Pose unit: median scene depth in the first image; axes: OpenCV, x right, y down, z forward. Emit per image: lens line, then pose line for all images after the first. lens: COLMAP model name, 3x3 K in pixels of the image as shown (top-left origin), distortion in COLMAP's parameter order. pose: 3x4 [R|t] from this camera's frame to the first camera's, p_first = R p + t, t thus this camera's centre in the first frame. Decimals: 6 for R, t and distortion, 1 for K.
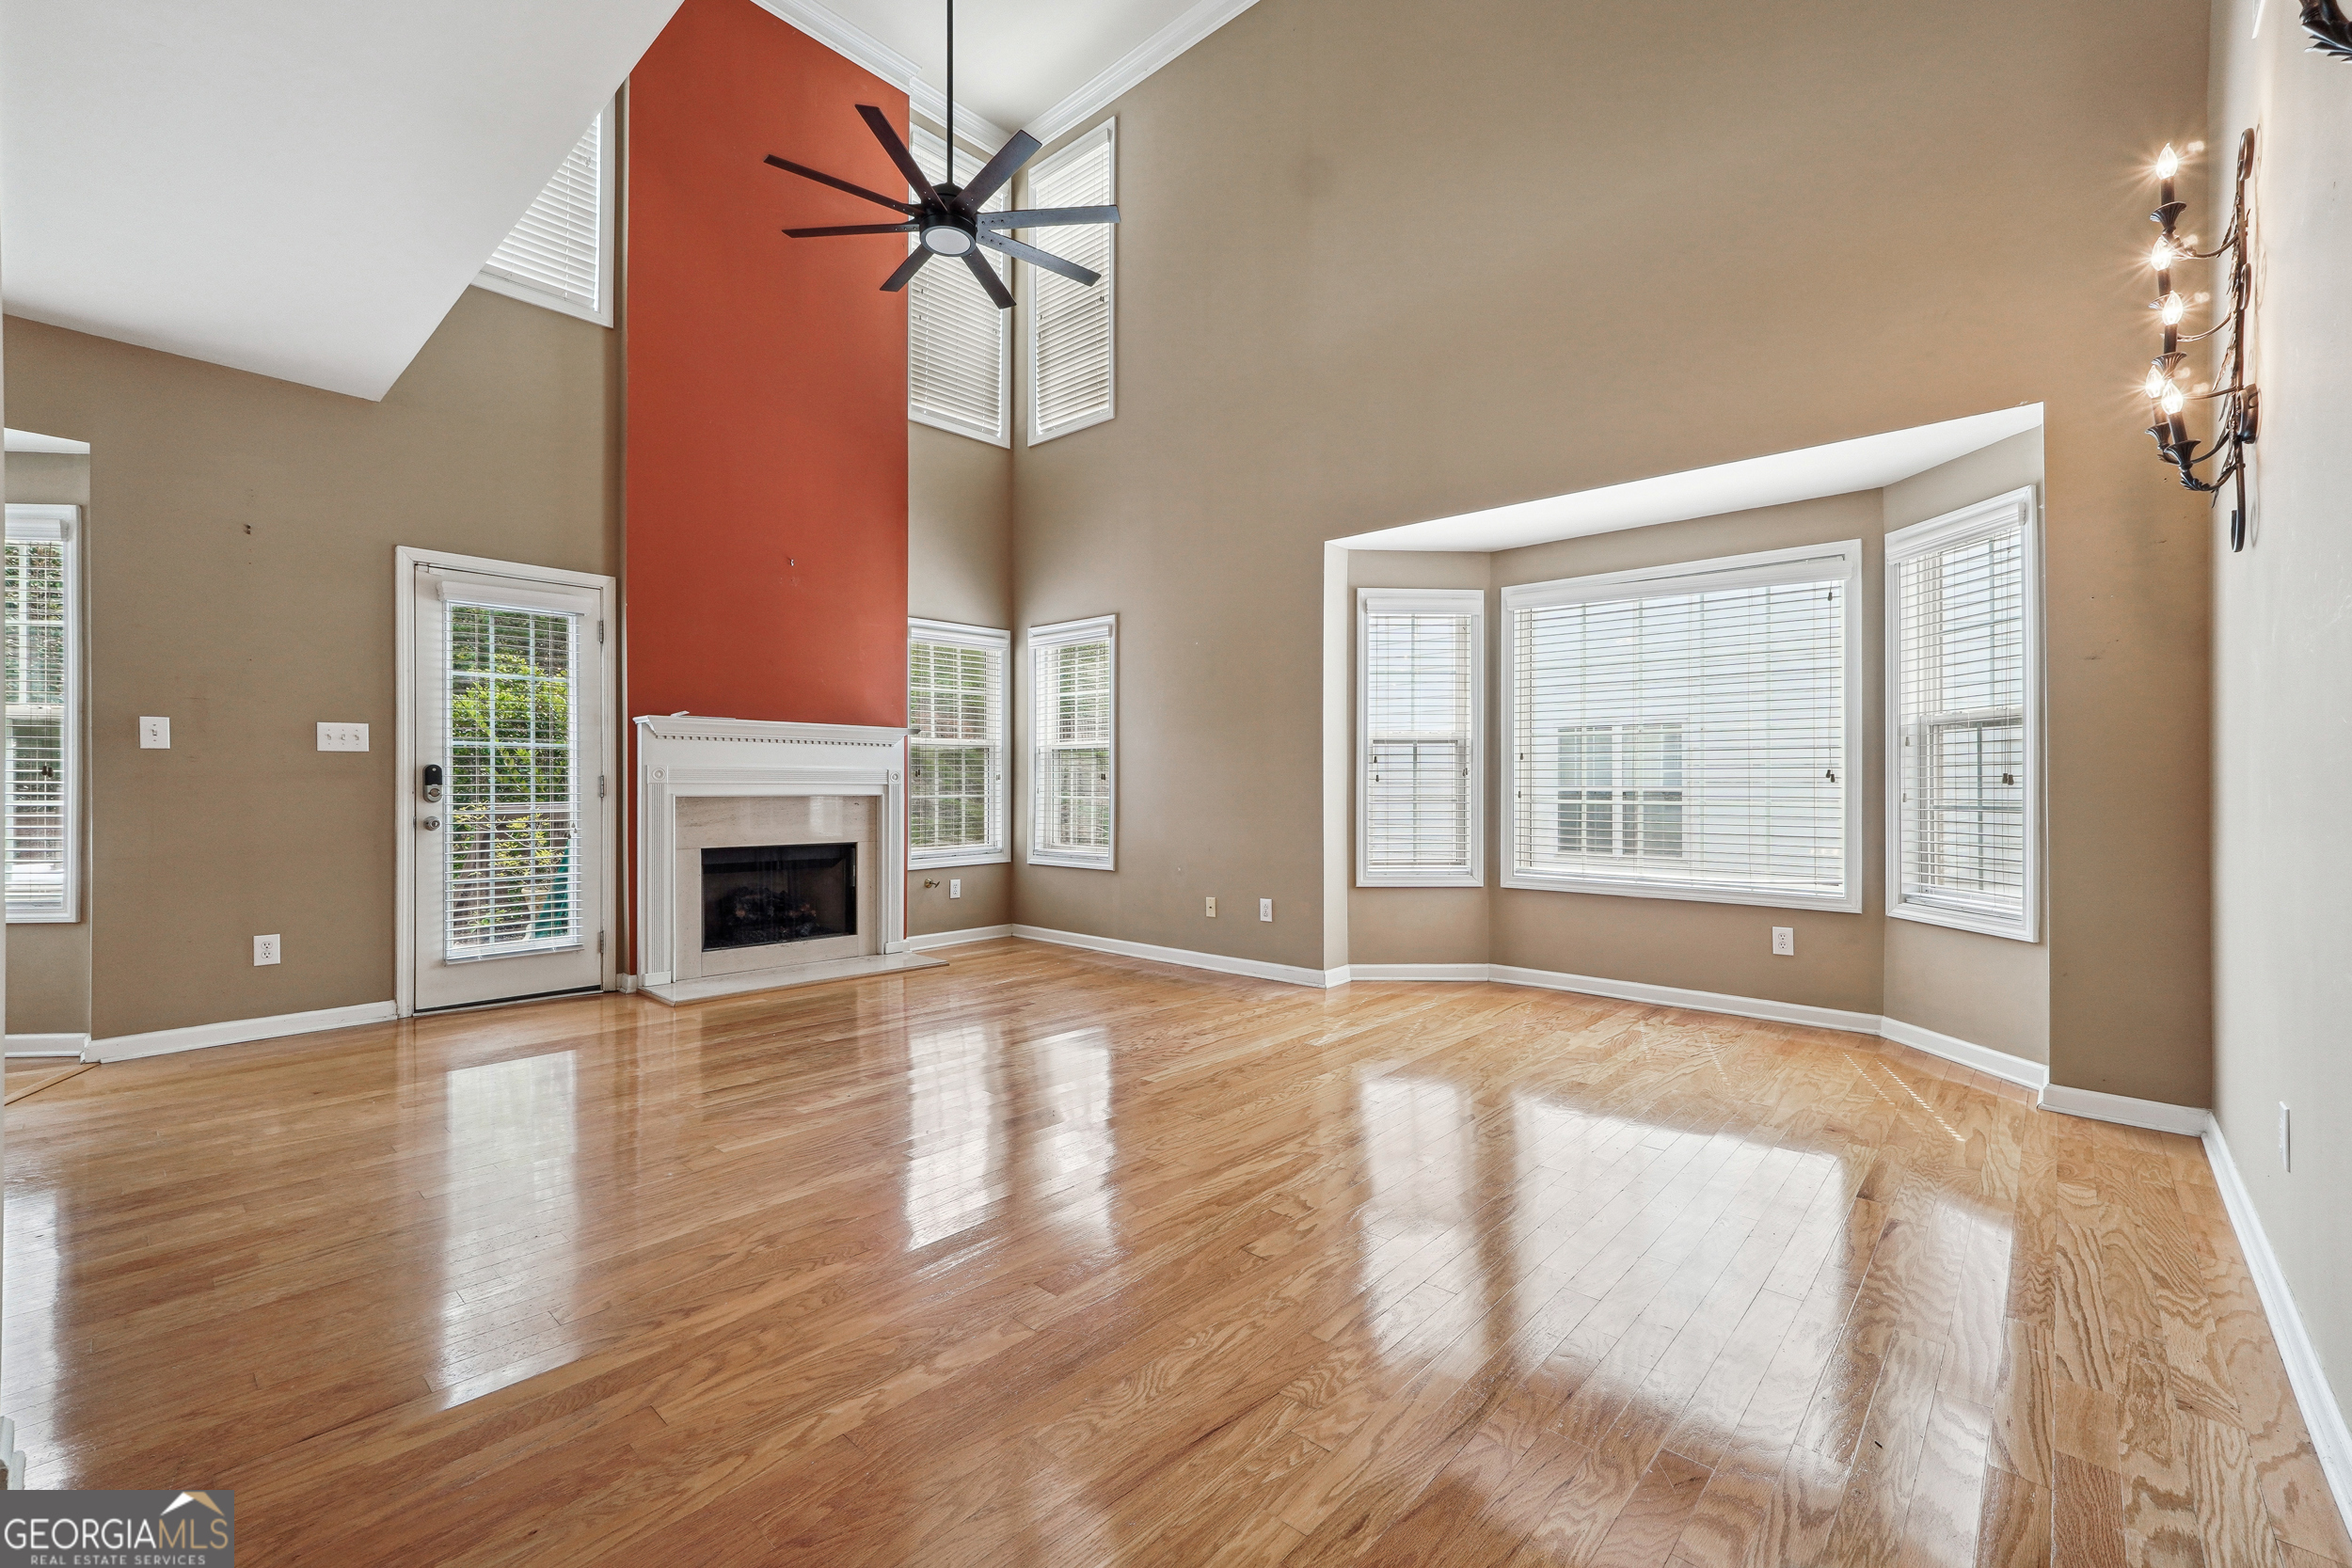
lens RADIAL K [[988.3, 0, 1178.7], [0, 988.3, 780.1], [0, 0, 1]] dist [-0.008271, 0.005530]
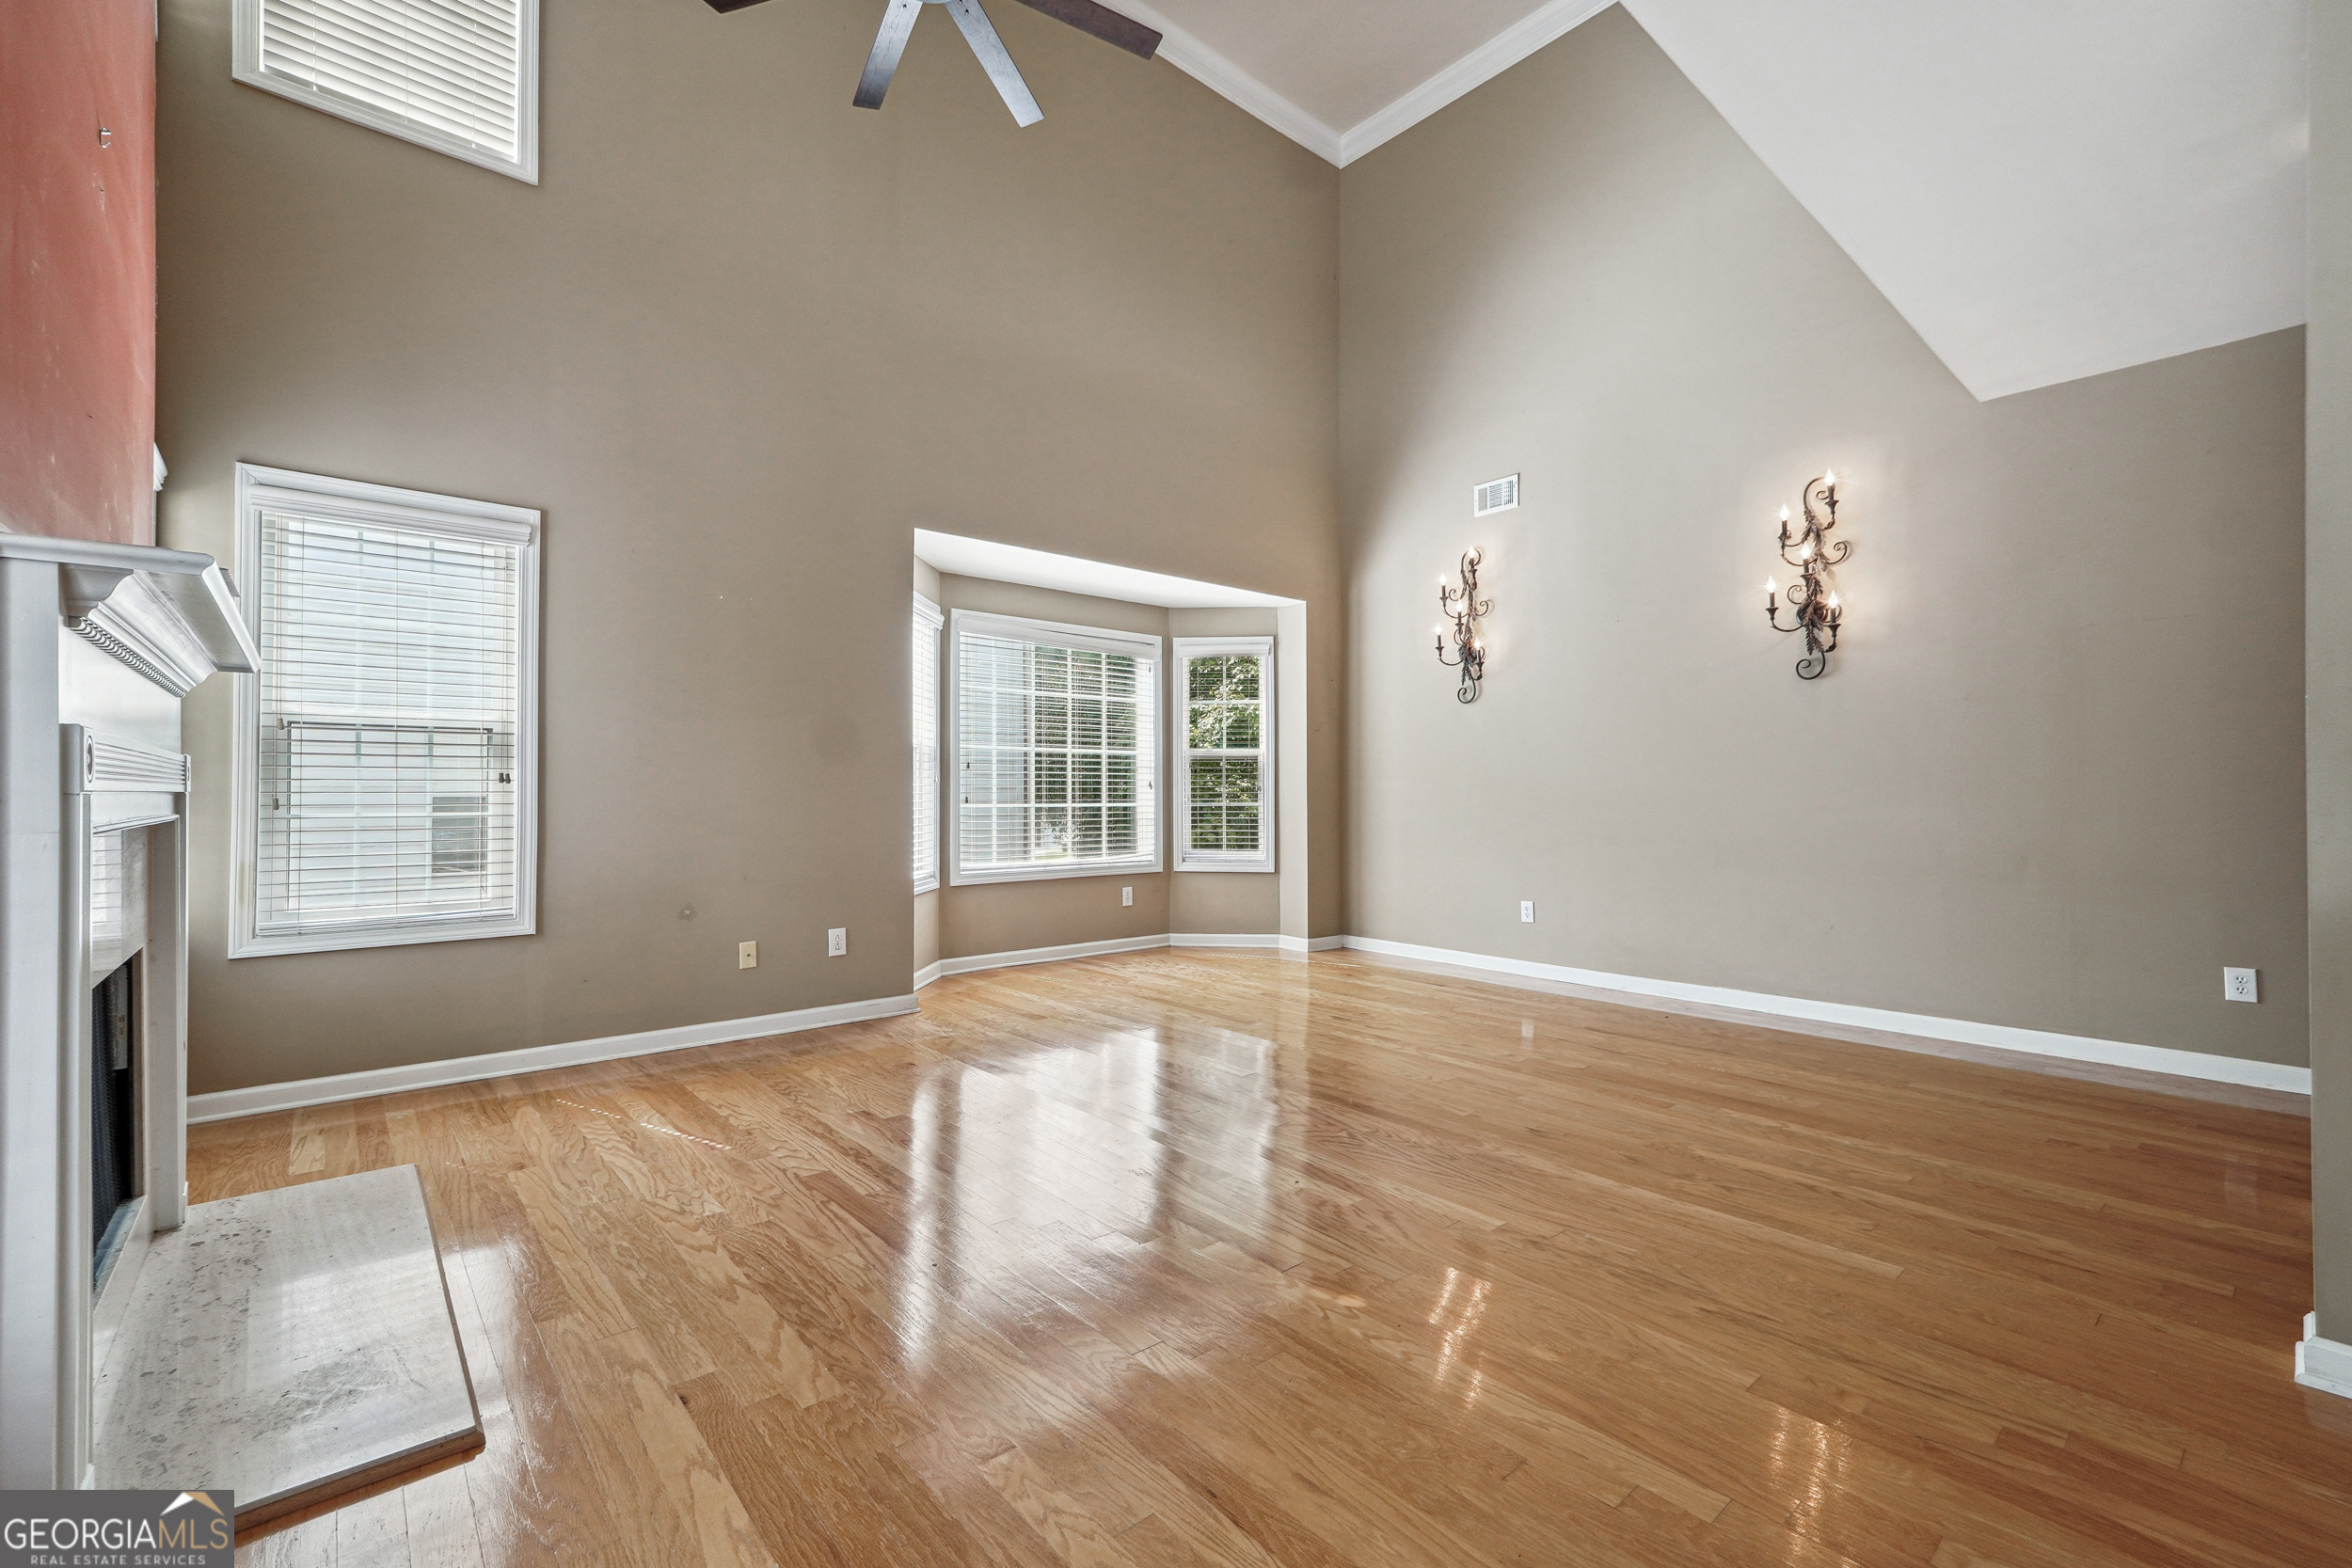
lens RADIAL K [[988.3, 0, 1157.5], [0, 988.3, 792.8], [0, 0, 1]] dist [-0.008271, 0.005530]
pose [[0.126455, -0.002610, 0.991969, -0.727738], [-0.004834, 0.999983, 0.003248, 0.001149], [-0.991961, -0.005206, 0.126440, 0.643723]]
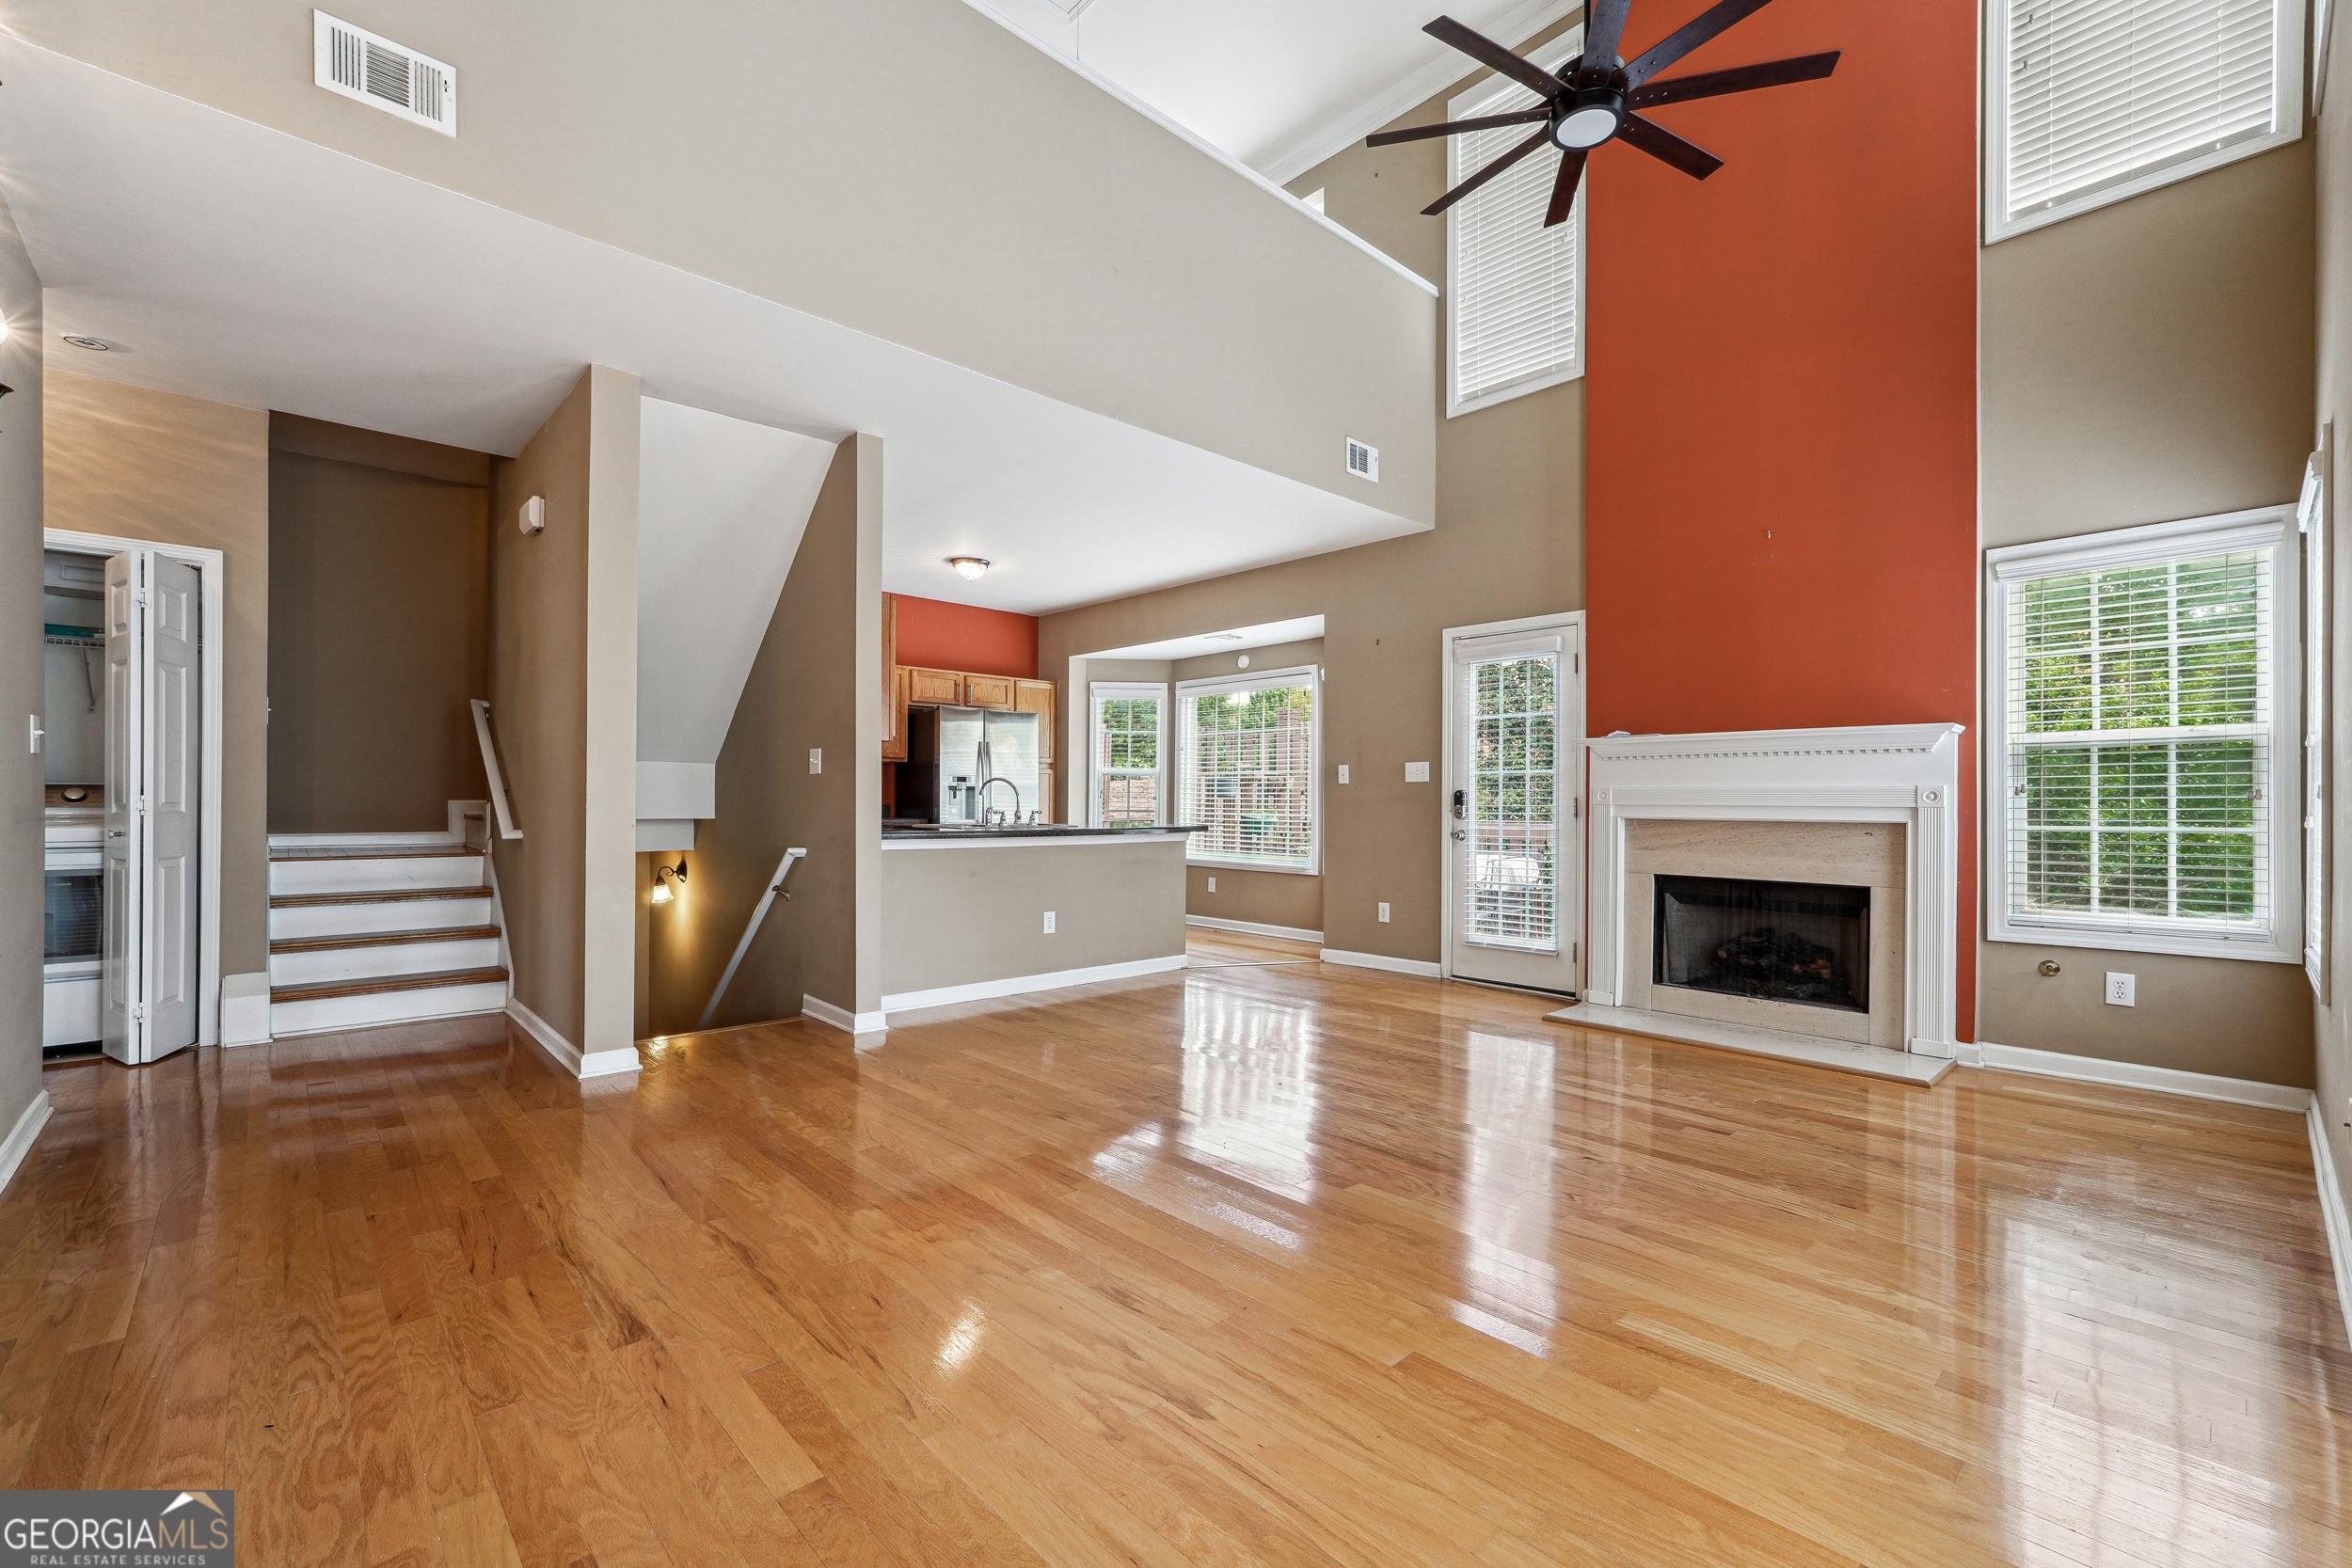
lens RADIAL K [[988.3, 0, 1163.6], [0, 988.3, 809.2], [0, 0, 1]] dist [-0.008271, 0.005530]
pose [[-0.092859, 0.003918, -0.995672, 0.501487], [-0.001587, 0.999990, 0.004083, 0.004055], [0.995678, 0.001959, -0.092852, 0.618659]]
